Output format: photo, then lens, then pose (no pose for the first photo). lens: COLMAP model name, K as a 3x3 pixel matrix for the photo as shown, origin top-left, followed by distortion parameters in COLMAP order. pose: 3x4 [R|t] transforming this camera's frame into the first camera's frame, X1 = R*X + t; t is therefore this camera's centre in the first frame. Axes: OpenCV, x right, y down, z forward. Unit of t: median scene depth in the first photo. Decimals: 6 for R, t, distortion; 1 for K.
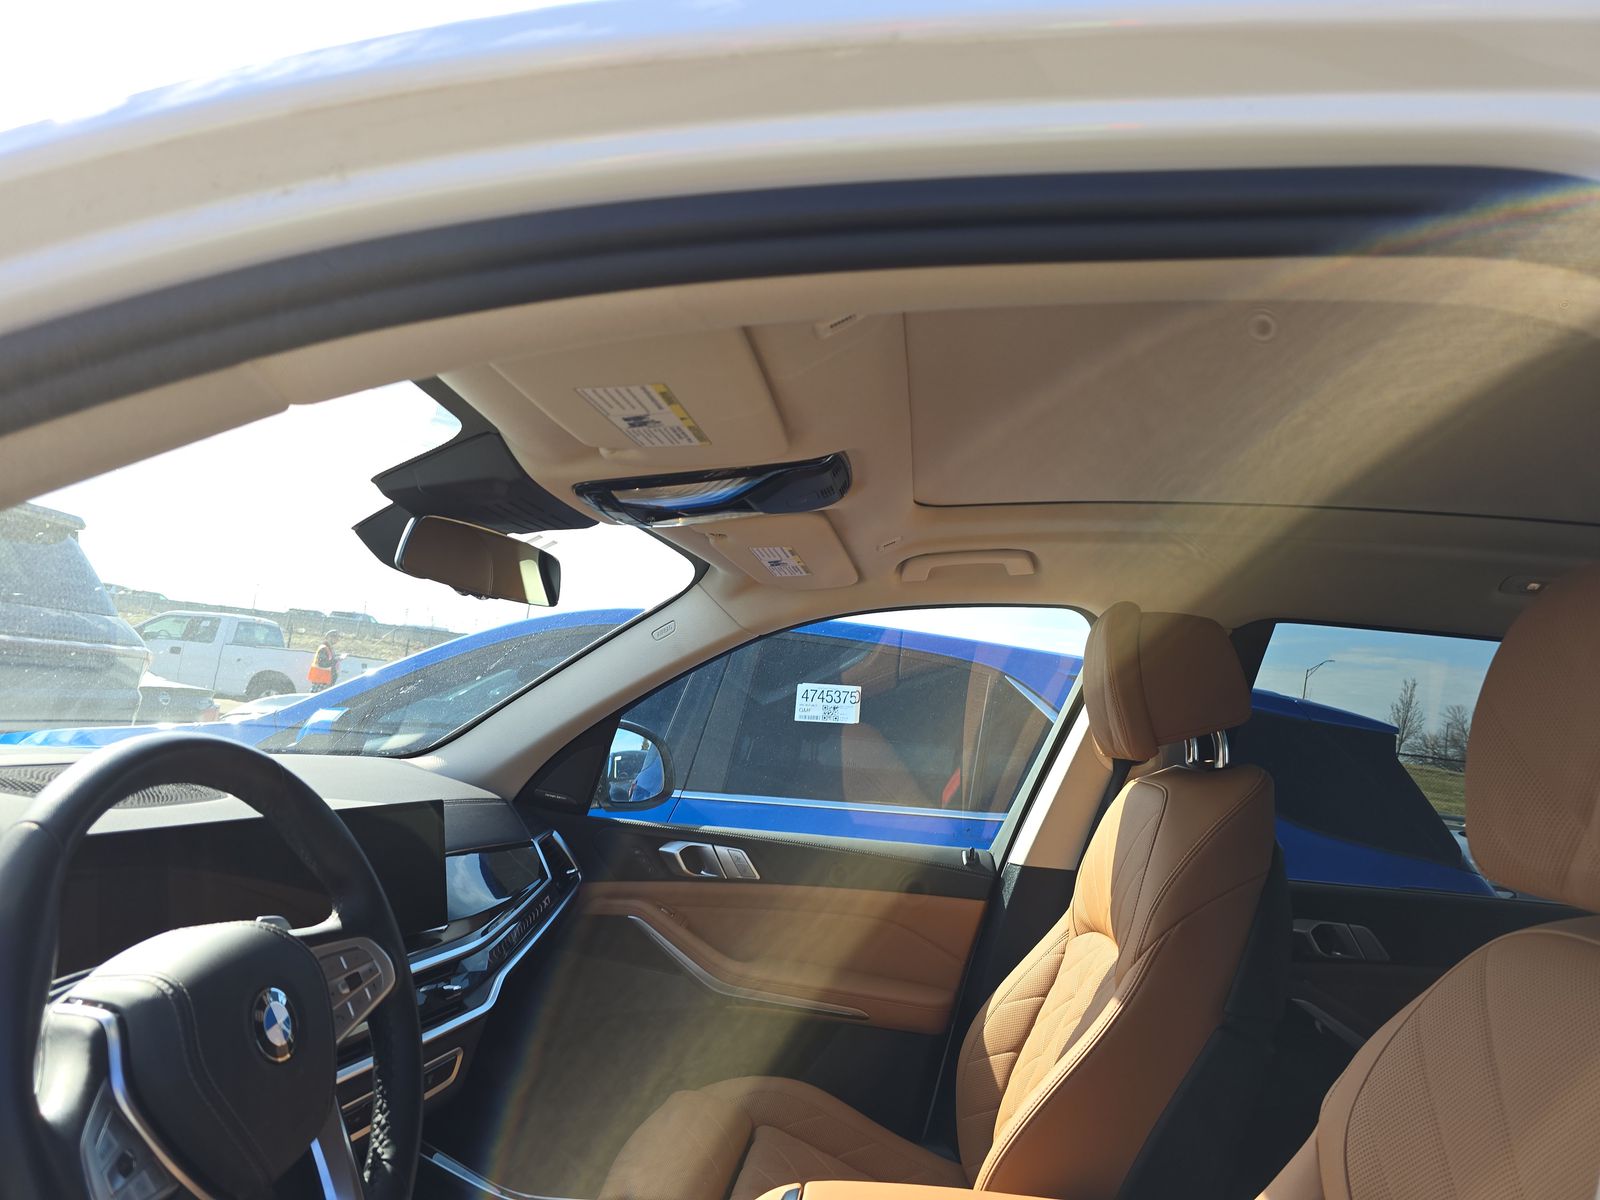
lens RADIAL K [[1086.2, 0, 814.1], [0, 1086.2, 609.9], [0, 0, 1]] dist [0.025766, -0.004032]
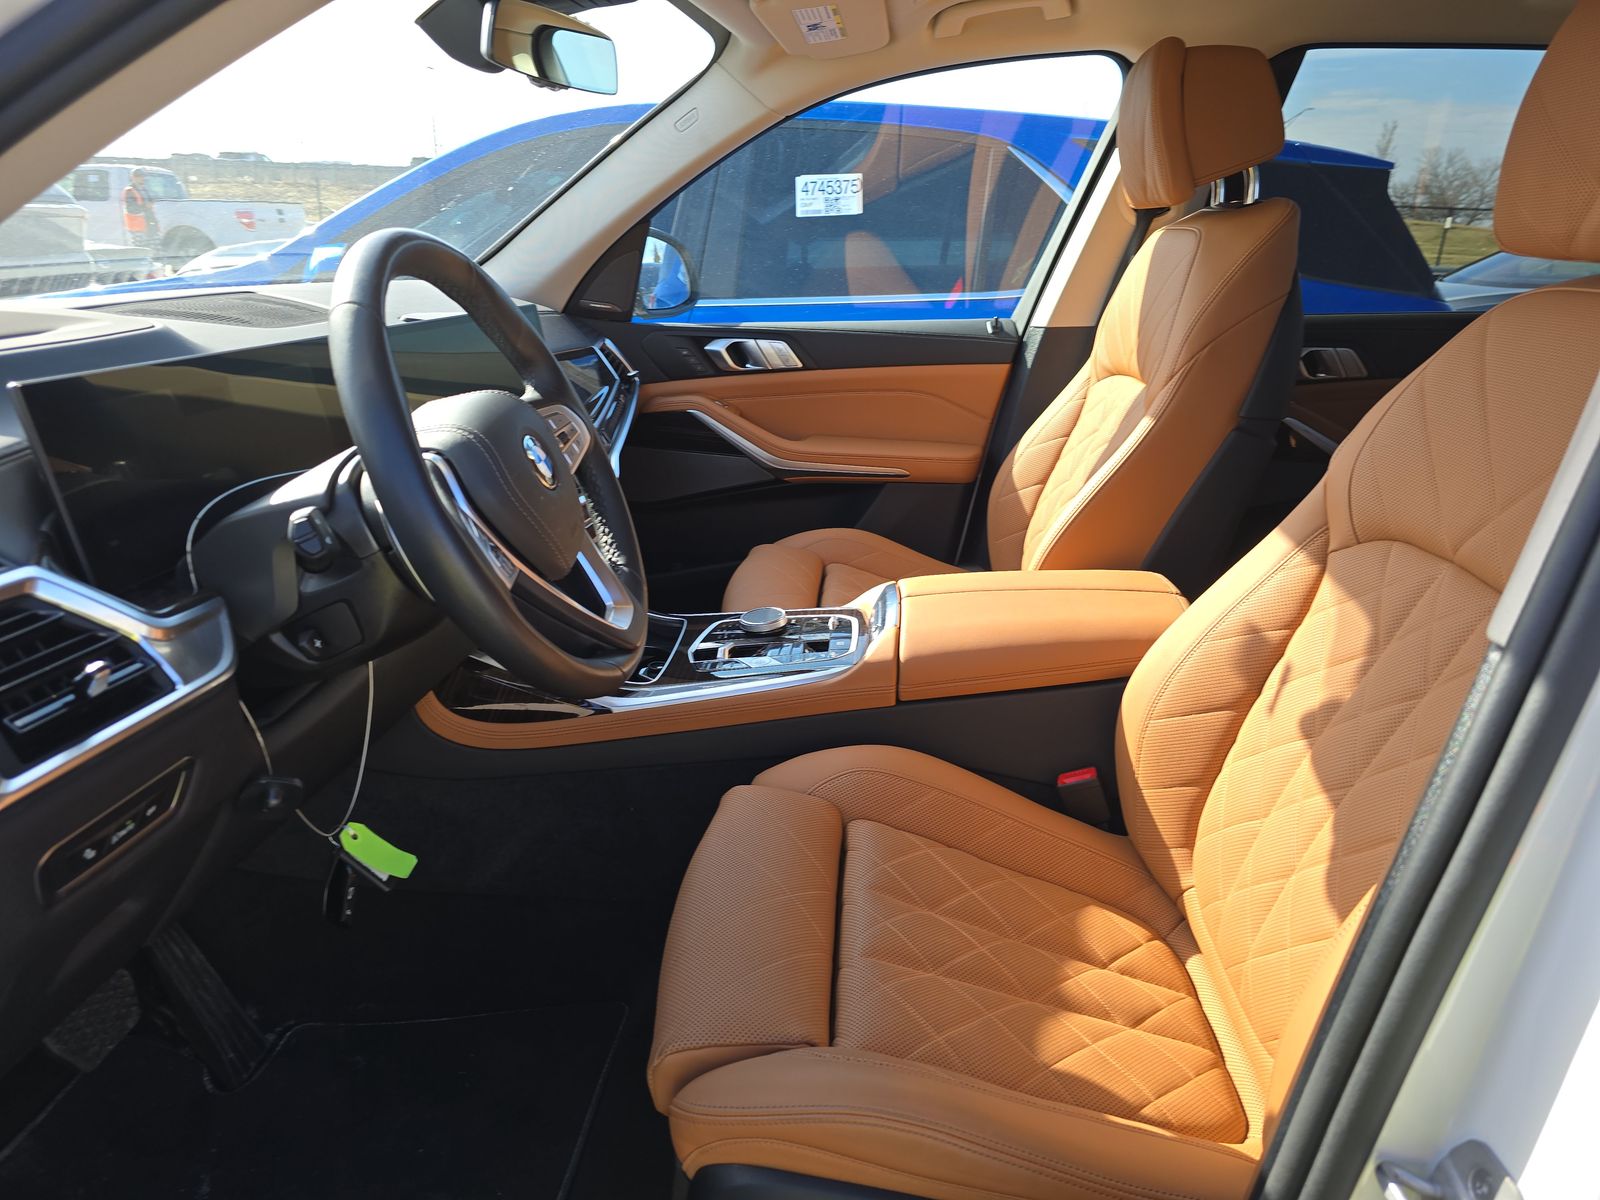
lens RADIAL K [[1062.2, 0, 809.1], [0, 1062.2, 624.9], [0, 0, 1]] dist [0.079243, -0.083445]
pose [[0.995208, -0.097147, 0.011125, -0.091231], [0.082567, 0.895849, 0.436621, 0.012793], [-0.052383, -0.433610, 0.899577, -0.094933]]
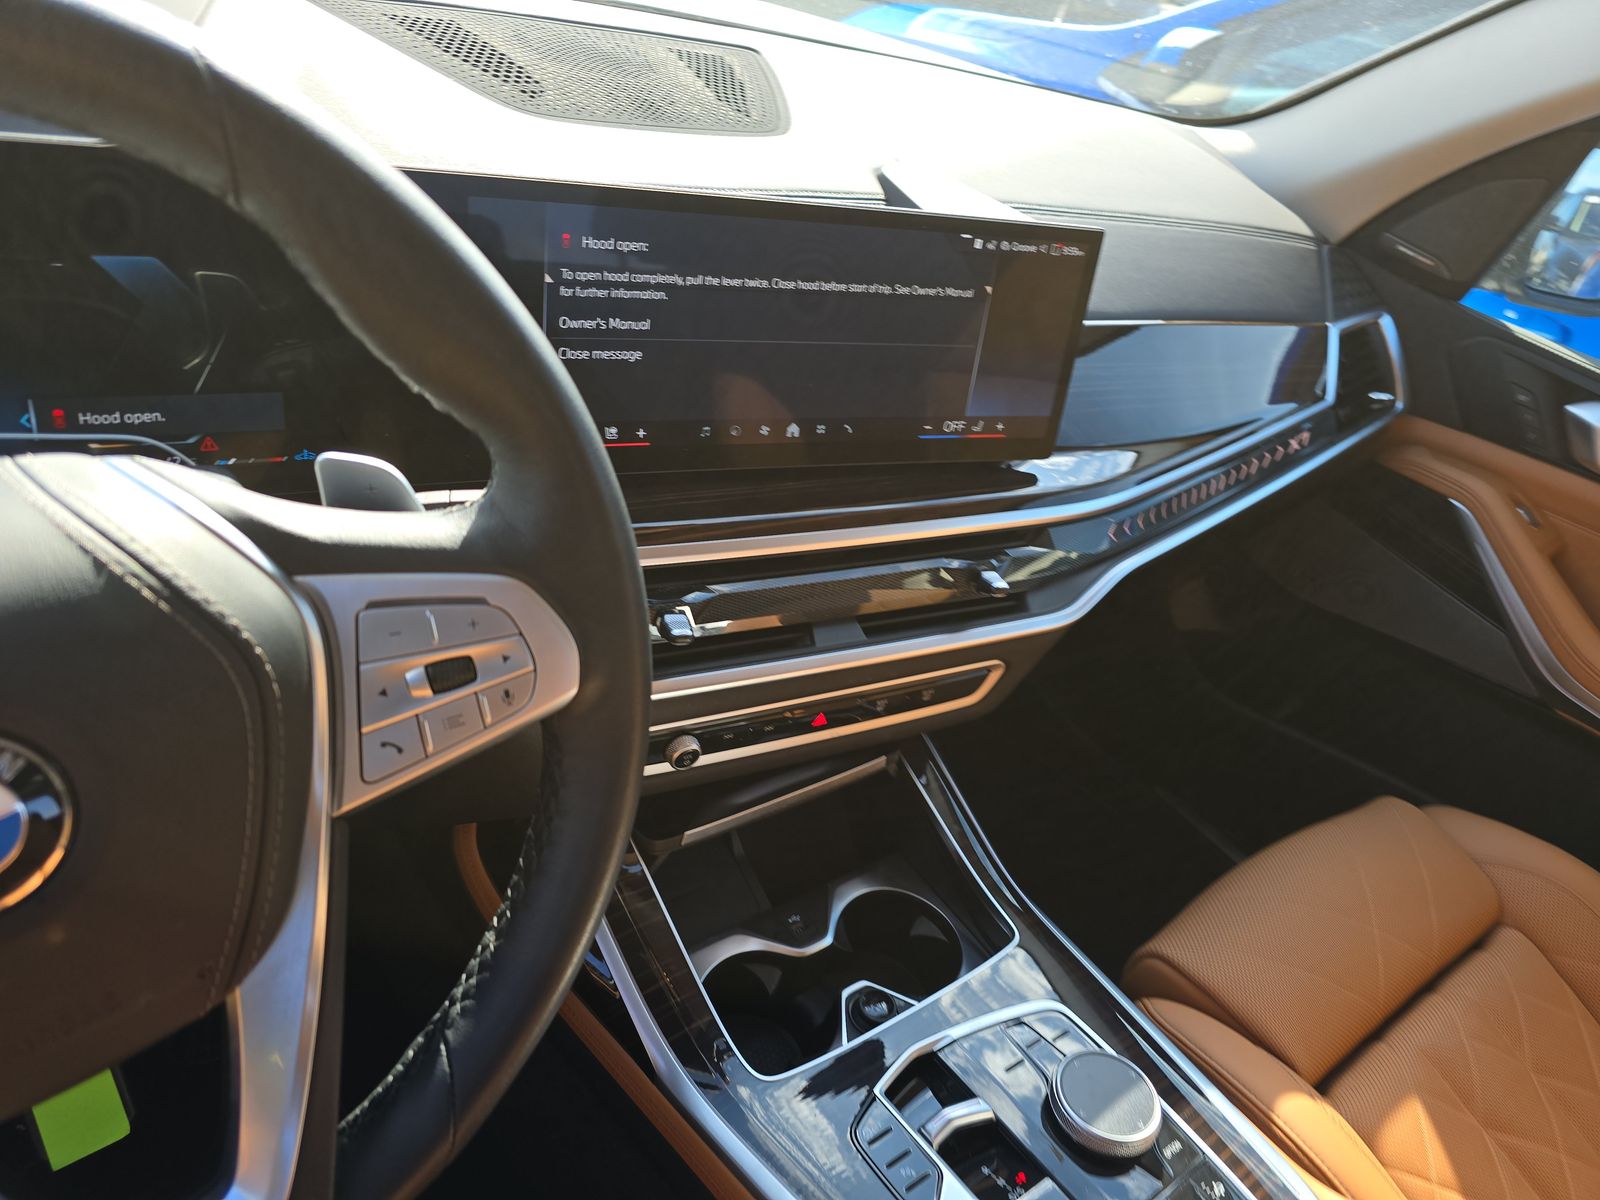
lens RADIAL K [[1086.2, 0, 814.1], [0, 1086.2, 609.9], [0, 0, 1]] dist [0.025766, -0.004032]
pose [[0.683568, 0.460794, -0.566042, -0.051140], [-0.089121, 0.822411, 0.561870, 0.036534], [0.724425, -0.333630, 0.603240, 0.435240]]
